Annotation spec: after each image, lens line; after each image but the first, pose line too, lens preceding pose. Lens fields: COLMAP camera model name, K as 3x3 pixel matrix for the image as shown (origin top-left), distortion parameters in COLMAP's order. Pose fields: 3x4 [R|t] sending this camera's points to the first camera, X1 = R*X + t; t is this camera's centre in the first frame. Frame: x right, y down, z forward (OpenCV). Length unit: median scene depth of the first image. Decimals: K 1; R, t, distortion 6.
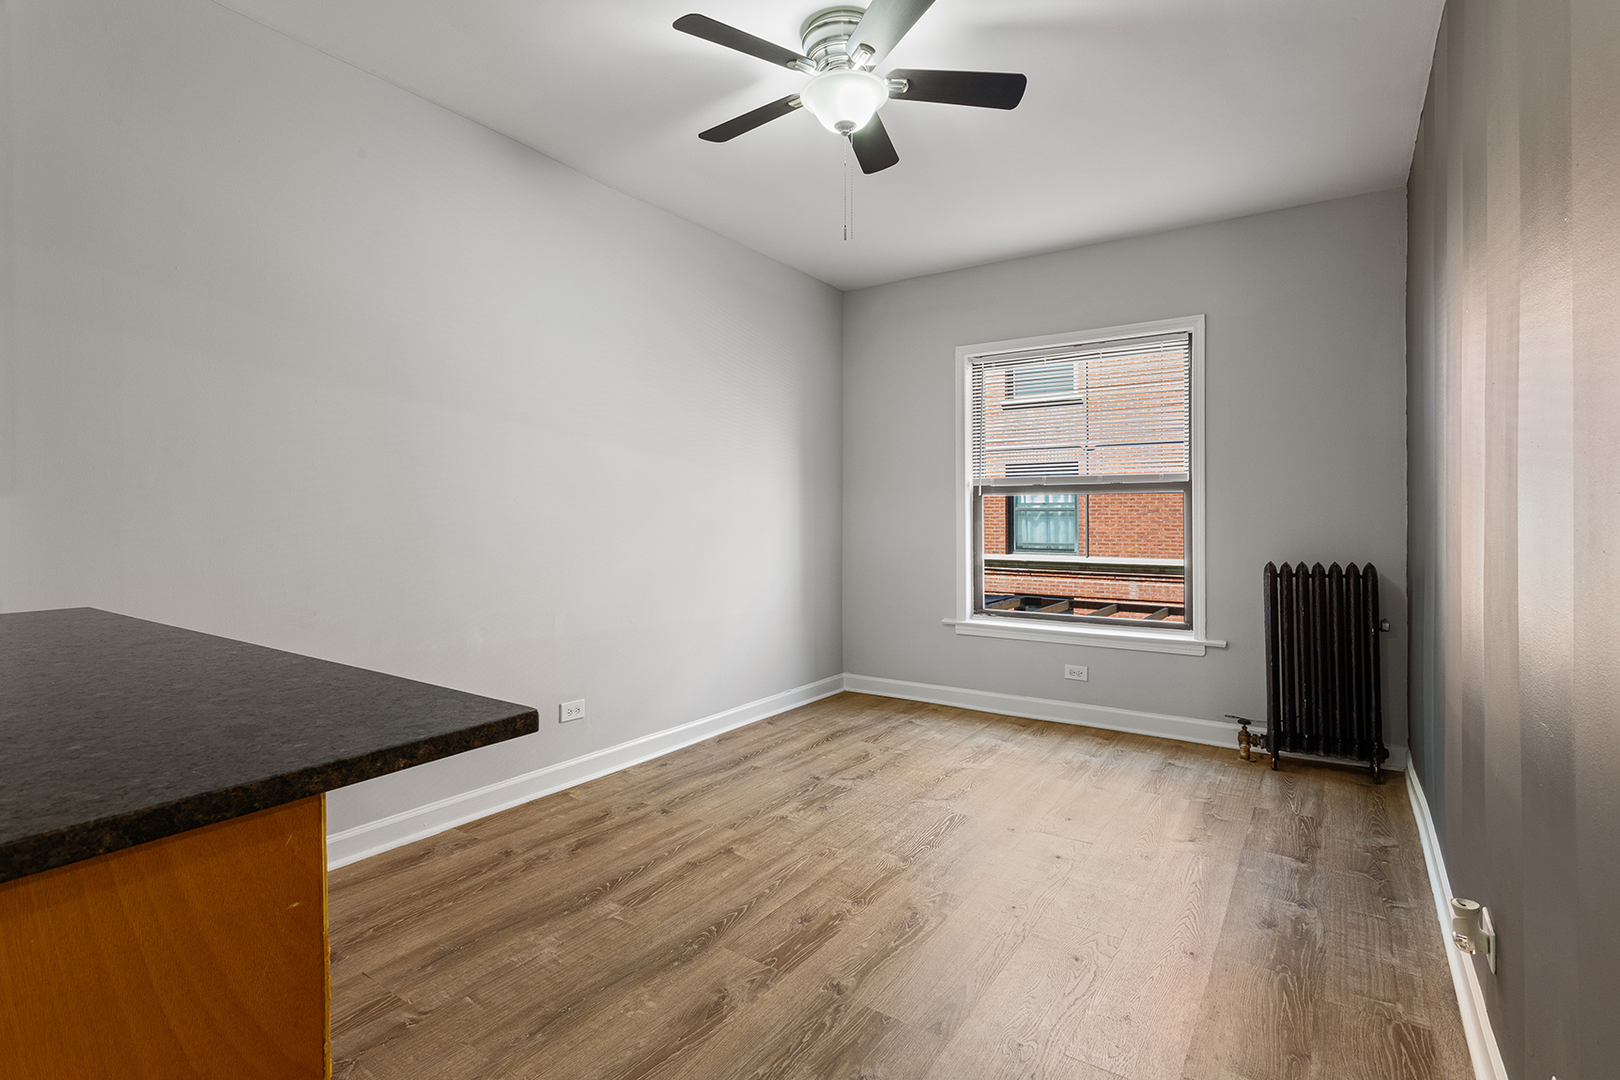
lens RADIAL K [[782.6, 0, 814.2], [0, 782.6, 510.7], [0, 0, 1]] dist [-0.000043, -0.000274]
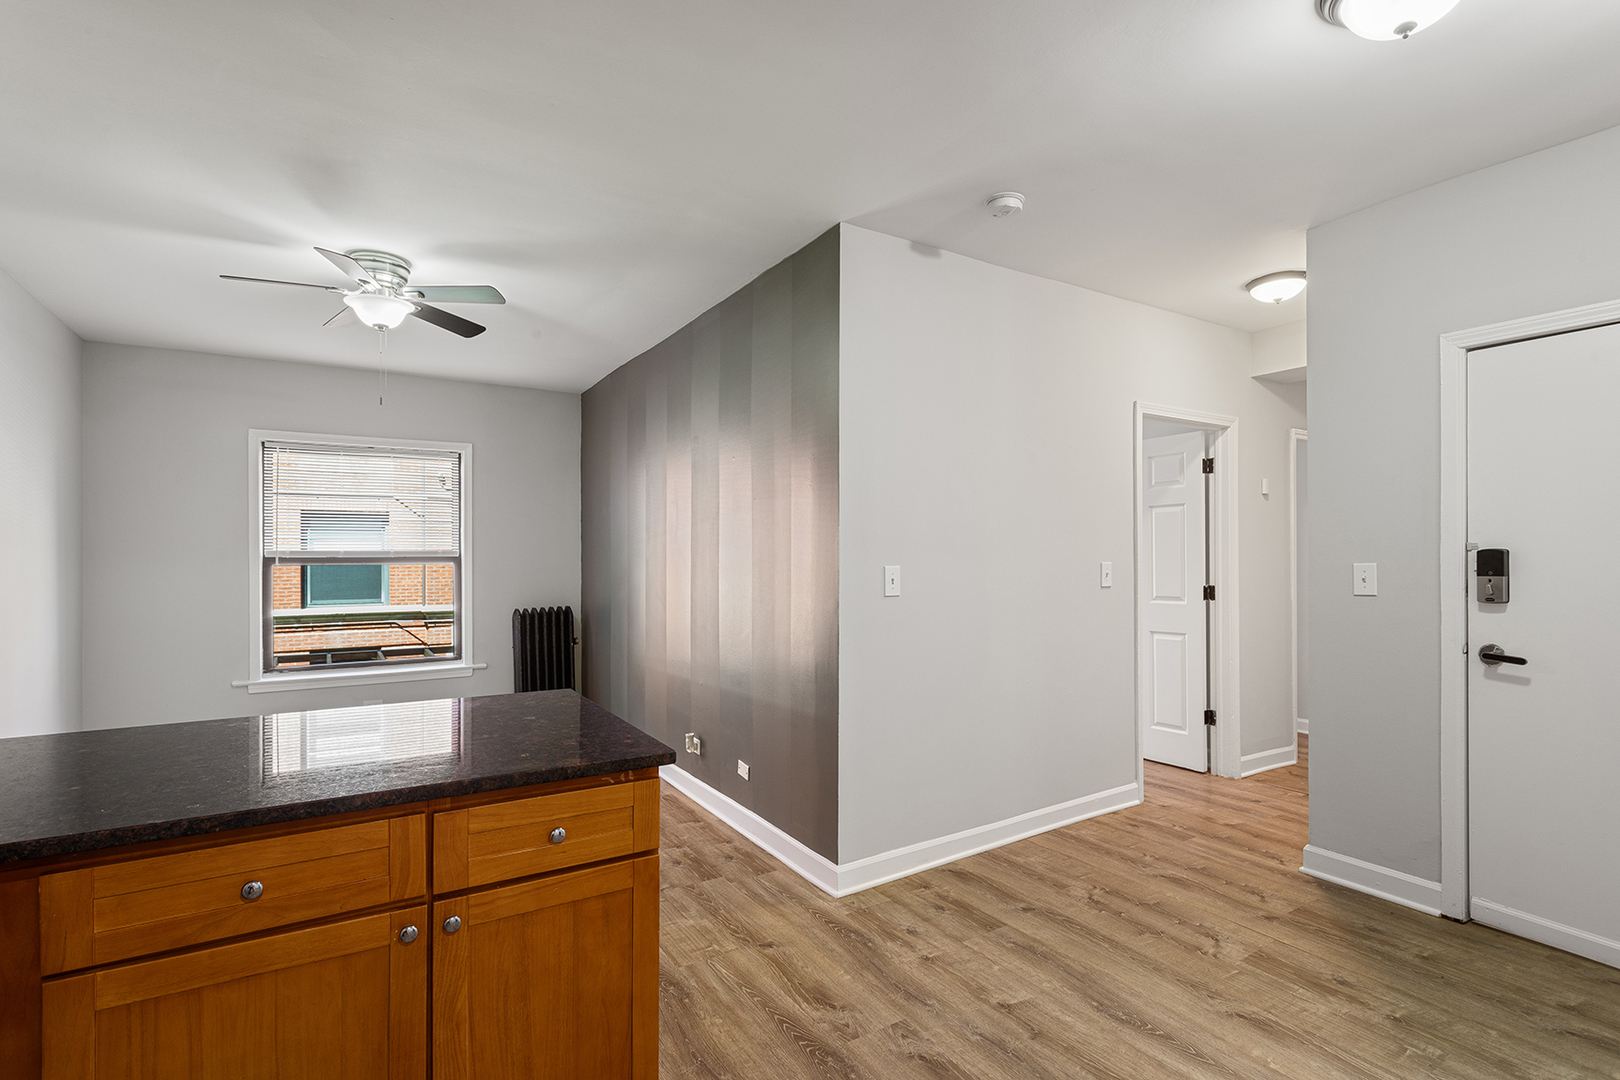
lens RADIAL K [[782.6, 0, 814.2], [0, 782.6, 510.7], [0, 0, 1]] dist [-0.000043, -0.000274]
pose [[0.407303, 0.046525, 0.912107, -0.559001], [-0.002604, 0.998757, -0.049782, -0.049695], [-0.913289, 0.017901, 0.406918, -0.183269]]
